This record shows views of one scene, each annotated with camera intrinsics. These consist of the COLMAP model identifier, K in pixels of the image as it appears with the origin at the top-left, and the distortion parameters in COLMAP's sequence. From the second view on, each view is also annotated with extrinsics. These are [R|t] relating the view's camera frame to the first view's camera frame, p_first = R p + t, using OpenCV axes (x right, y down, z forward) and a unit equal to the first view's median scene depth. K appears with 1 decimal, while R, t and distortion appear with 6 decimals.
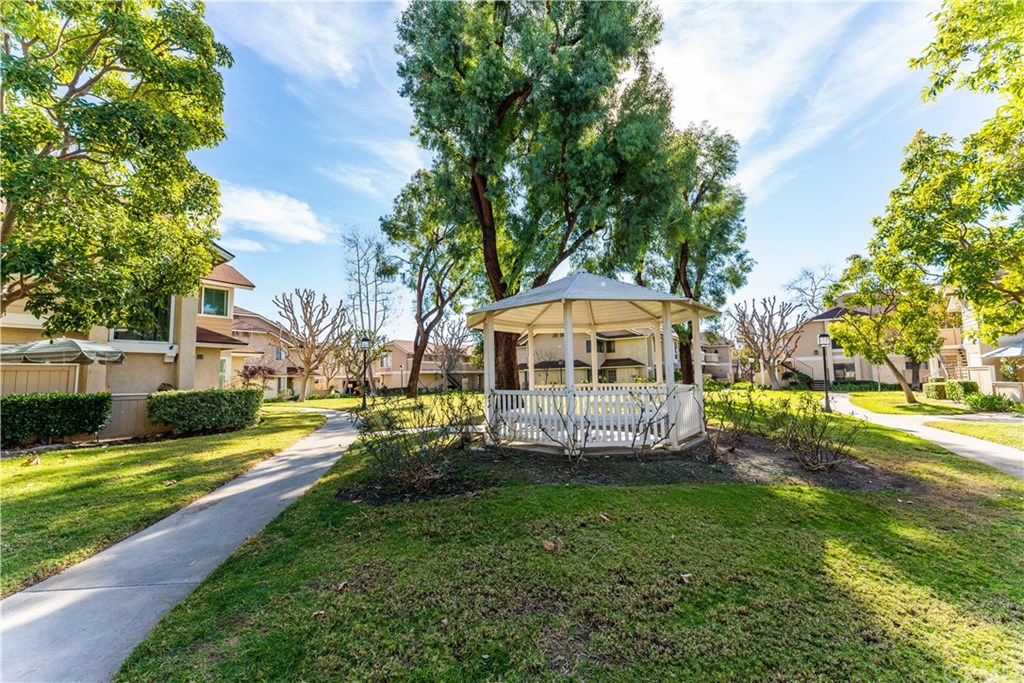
lens RADIAL K [[391.7, 0, 512.0], [0, 391.7, 341.5], [0, 0, 1]] dist [0.013511, 0.000258]
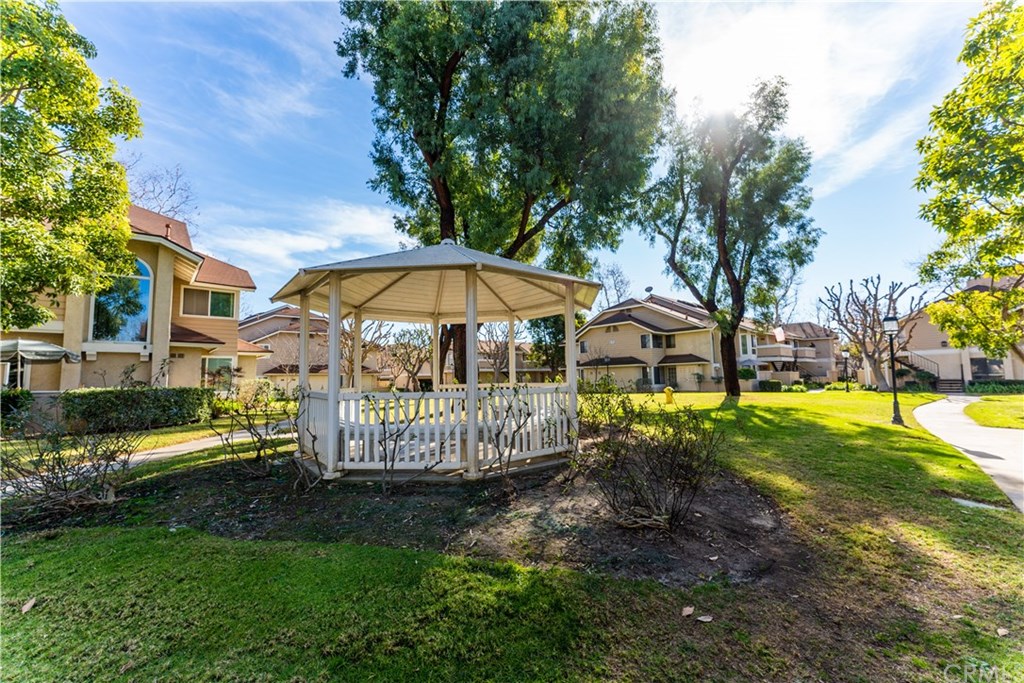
lens RADIAL K [[391.7, 0, 512.0], [0, 391.7, 341.5], [0, 0, 1]] dist [0.013511, 0.000258]
pose [[0.978629, -0.017379, -0.204899, 0.155238], [0.018413, 0.999826, 0.003138, 0.007378], [0.204808, -0.006844, 0.978778, 0.080334]]
